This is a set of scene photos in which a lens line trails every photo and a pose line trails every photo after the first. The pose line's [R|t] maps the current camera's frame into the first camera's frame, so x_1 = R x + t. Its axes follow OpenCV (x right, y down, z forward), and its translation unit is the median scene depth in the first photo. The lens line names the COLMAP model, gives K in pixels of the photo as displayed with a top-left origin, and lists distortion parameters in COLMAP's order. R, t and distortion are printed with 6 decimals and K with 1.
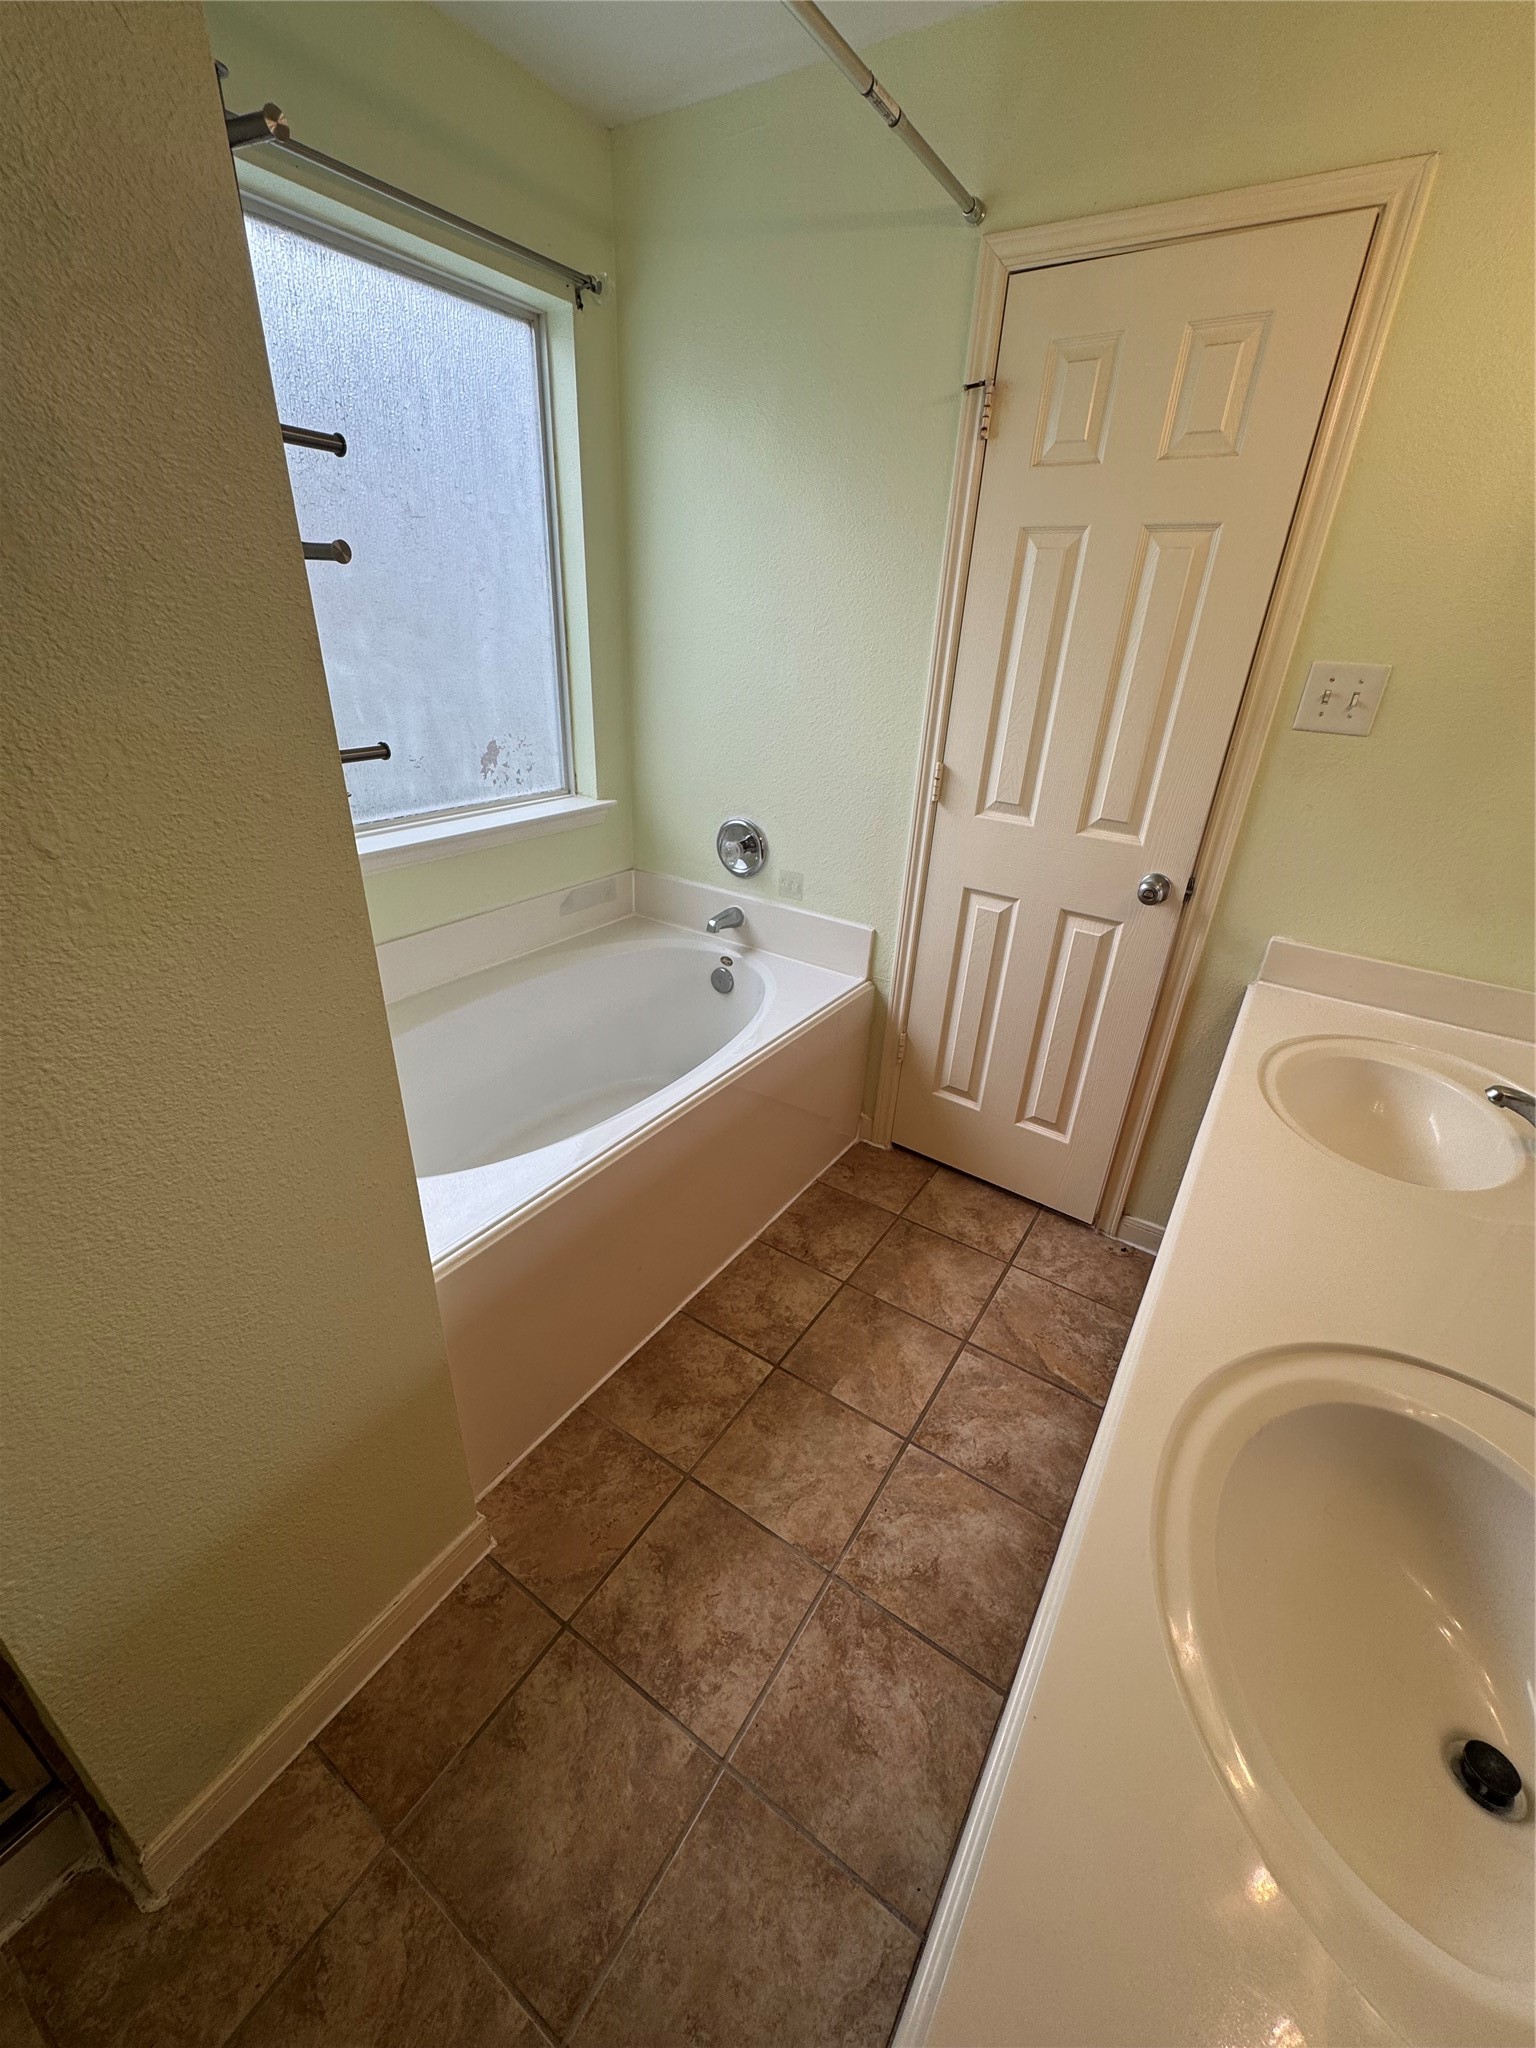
lens RADIAL K [[818.5, 0, 768.1], [0, 818.5, 1025.5], [0, 0, 1]] dist [-0.002021, 0.000944]
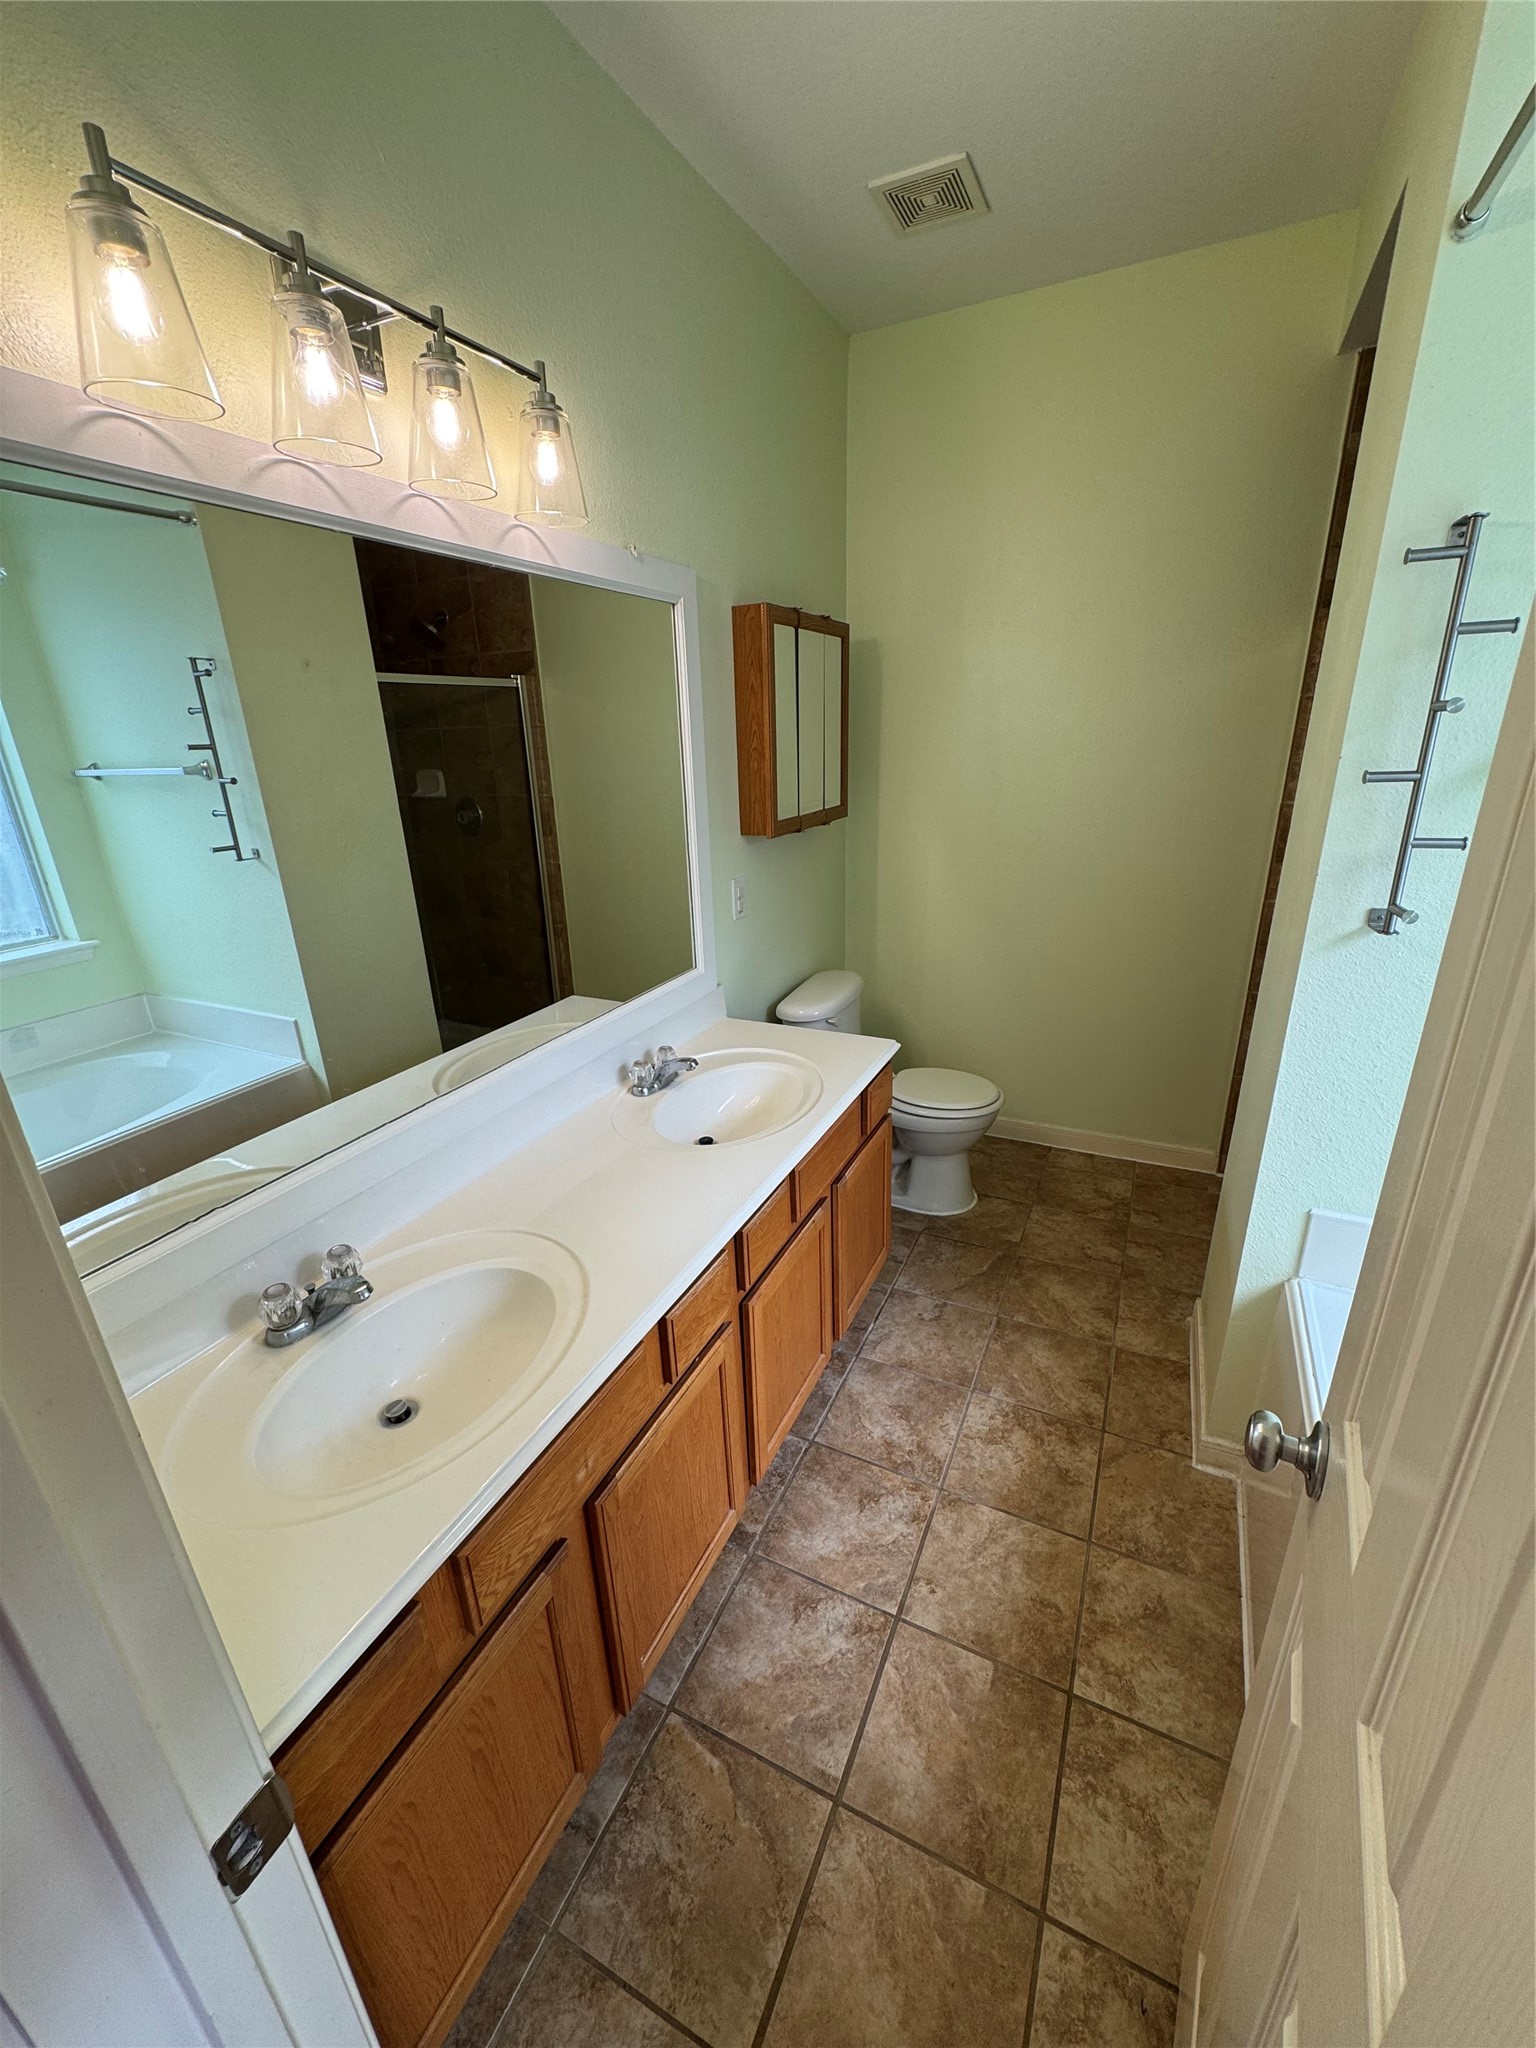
lens RADIAL K [[818.5, 0, 773.0], [0, 818.5, 1028.1], [0, 0, 1]] dist [-0.002021, 0.000944]
pose [[-0.990797, 0.032510, -0.131394, 0.451065], [-0.071935, 0.695823, 0.714602, -0.691770], [0.114659, 0.717477, -0.687081, 1.238700]]
